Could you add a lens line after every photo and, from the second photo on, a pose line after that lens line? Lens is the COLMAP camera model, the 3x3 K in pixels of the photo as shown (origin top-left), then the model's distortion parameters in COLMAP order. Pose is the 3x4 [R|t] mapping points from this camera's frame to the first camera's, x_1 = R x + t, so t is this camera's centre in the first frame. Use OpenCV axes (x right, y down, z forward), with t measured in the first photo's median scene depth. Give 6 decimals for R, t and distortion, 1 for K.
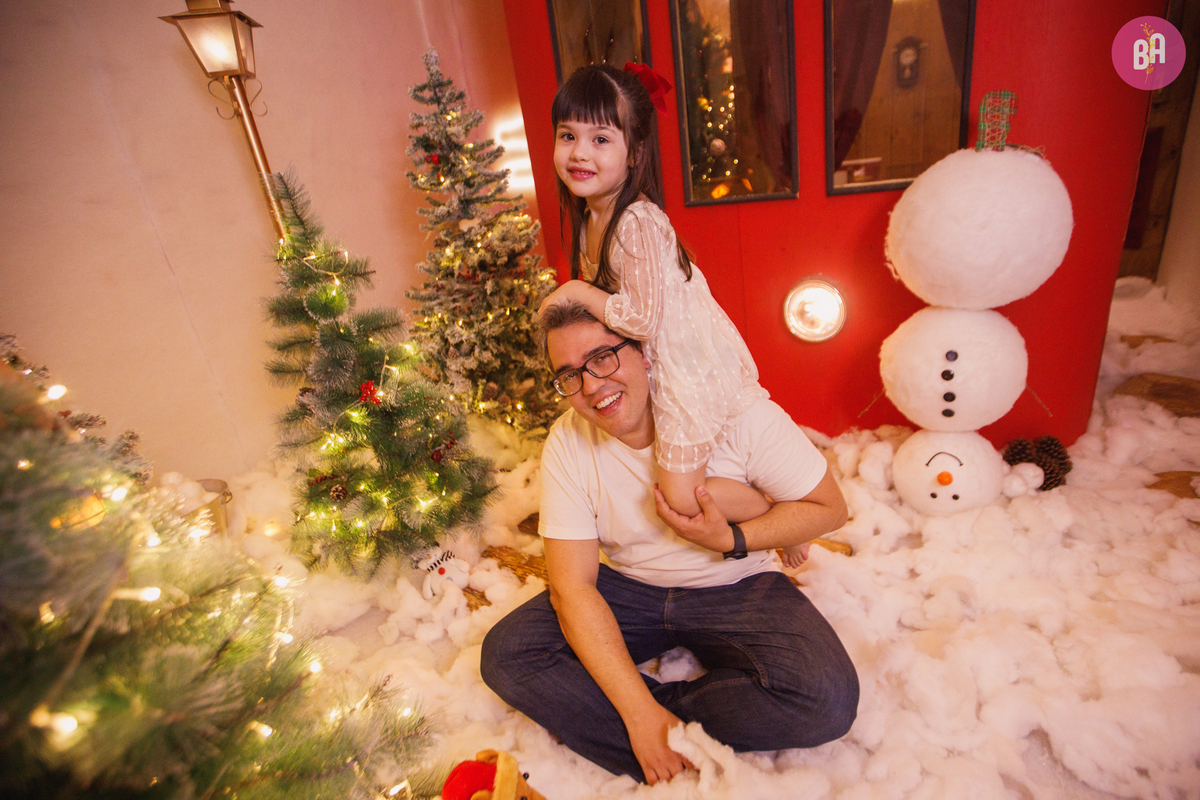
lens RADIAL K [[584.2, 0, 622.2], [0, 584.2, 396.2], [0, 0, 1]] dist [-0.051066, 0.019283]
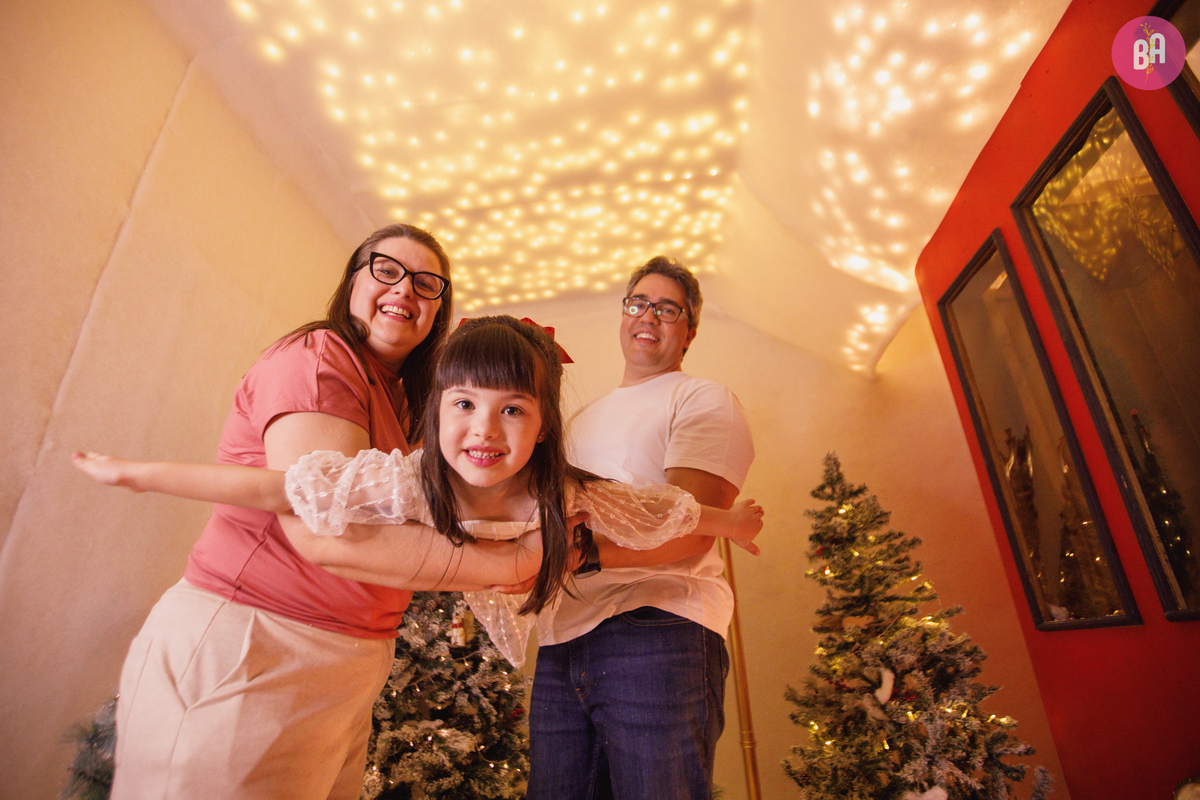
lens RADIAL K [[577.3, 0, 571.2], [0, 577.3, 399.8], [0, 0, 1]] dist [-0.041629, 0.000952]
pose [[0.328507, -0.274053, -0.903868, 0.481131], [-0.378754, 0.838440, -0.391872, -0.087971], [0.865233, 0.471077, 0.171635, 0.346116]]
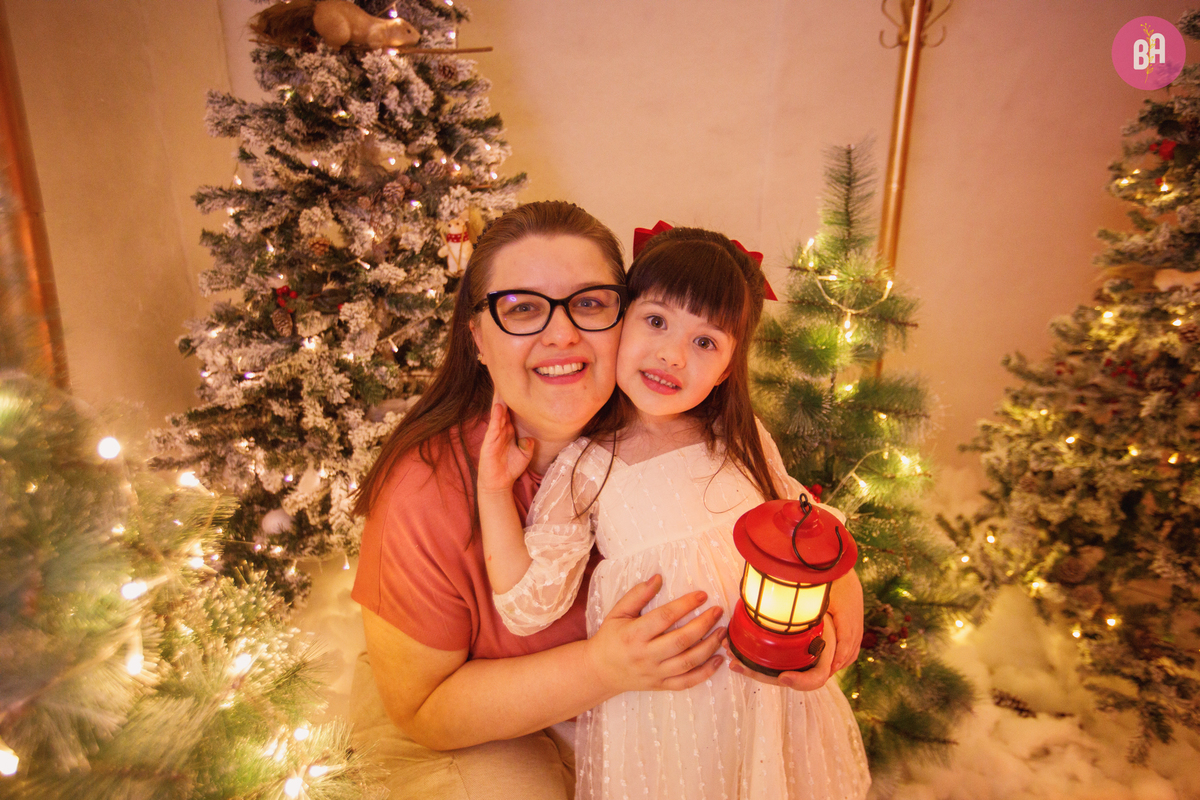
lens RADIAL K [[796.1, 0, 620.7], [0, 796.1, 422.2], [0, 0, 1]] dist [-0.031786, 0.041353]
pose [[0.546531, 0.403347, -0.733904, 0.040819], [-0.398189, 0.896125, 0.195975, -0.125888], [0.736715, 0.185125, 0.650369, 0.192930]]
